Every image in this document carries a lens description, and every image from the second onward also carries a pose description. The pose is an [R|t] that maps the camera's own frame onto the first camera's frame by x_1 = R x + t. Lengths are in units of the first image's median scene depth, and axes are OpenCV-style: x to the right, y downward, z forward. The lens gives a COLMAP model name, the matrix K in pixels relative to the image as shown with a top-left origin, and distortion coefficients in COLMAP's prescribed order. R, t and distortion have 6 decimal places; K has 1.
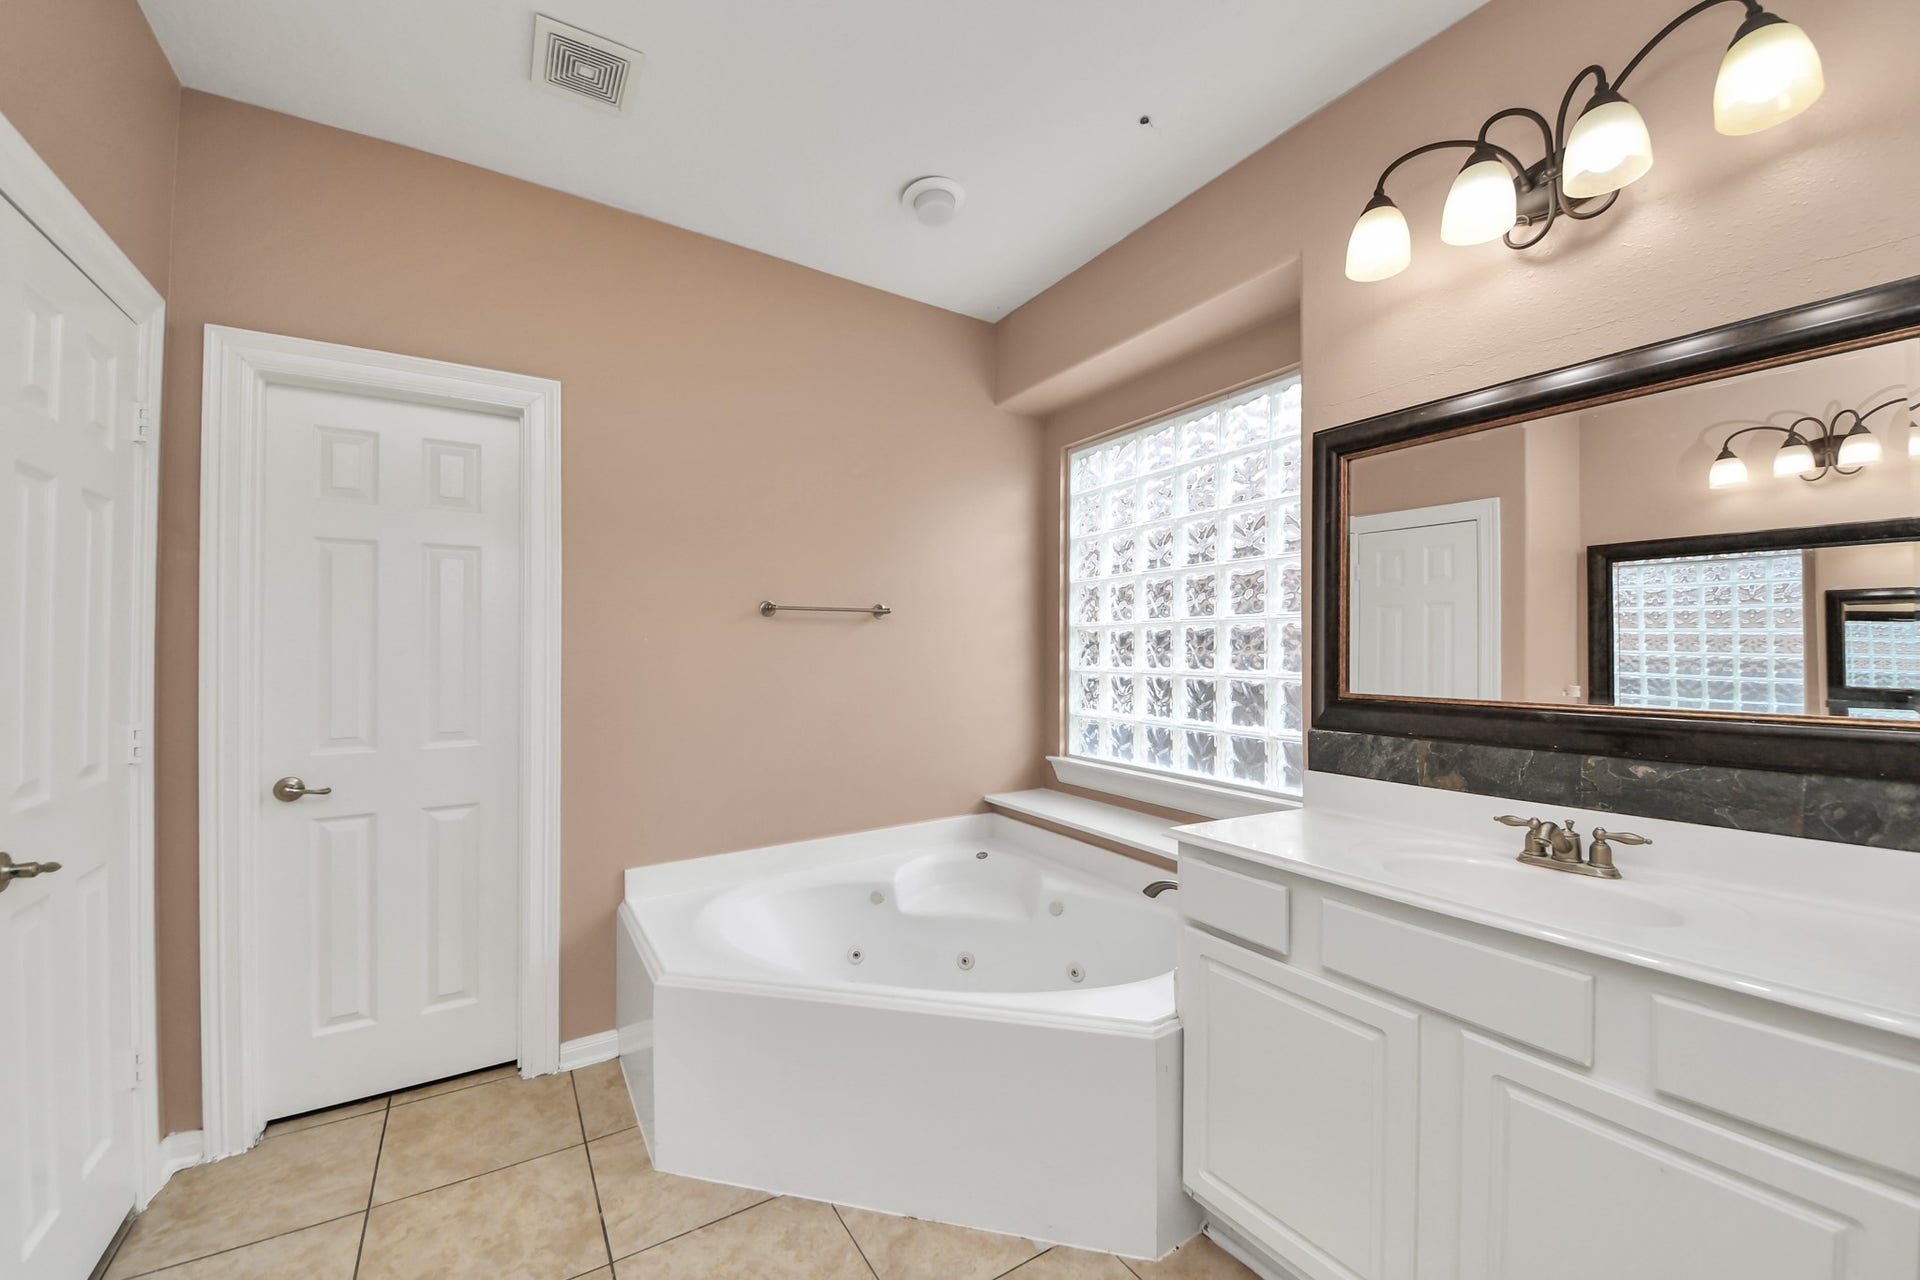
lens RADIAL K [[681.4, 0, 959.1], [0, 681.4, 651.2], [0, 0, 1]] dist [0.046434, -0.027179]
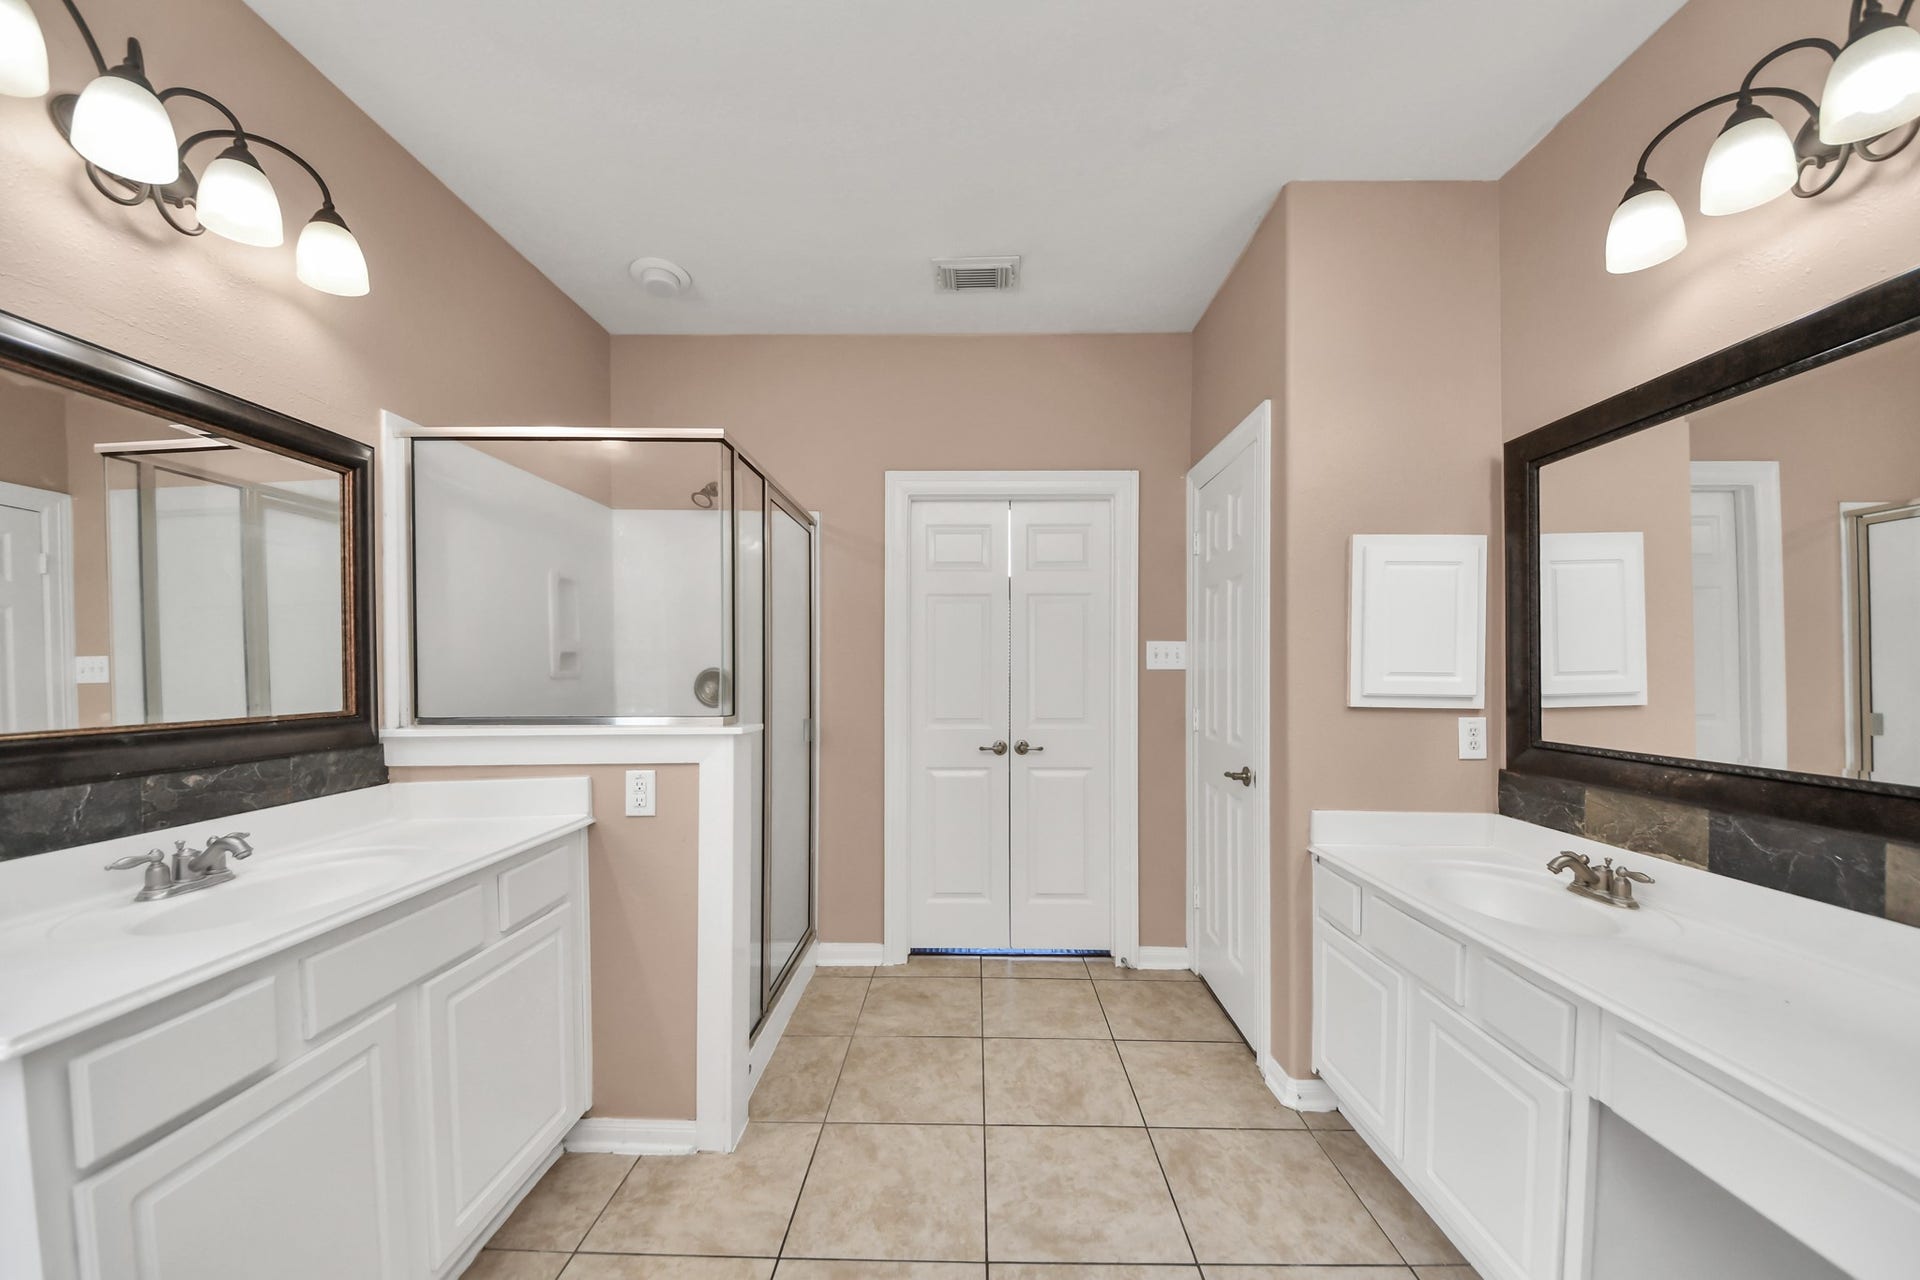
lens RADIAL K [[681.4, 0, 959.1], [0, 681.4, 651.2], [0, 0, 1]] dist [0.046434, -0.027179]
pose [[-0.810728, 0.011494, 0.585310, -0.598315], [-0.003221, 0.999705, -0.024093, -0.004329], [-0.585414, -0.021418, -0.810451, 1.175172]]
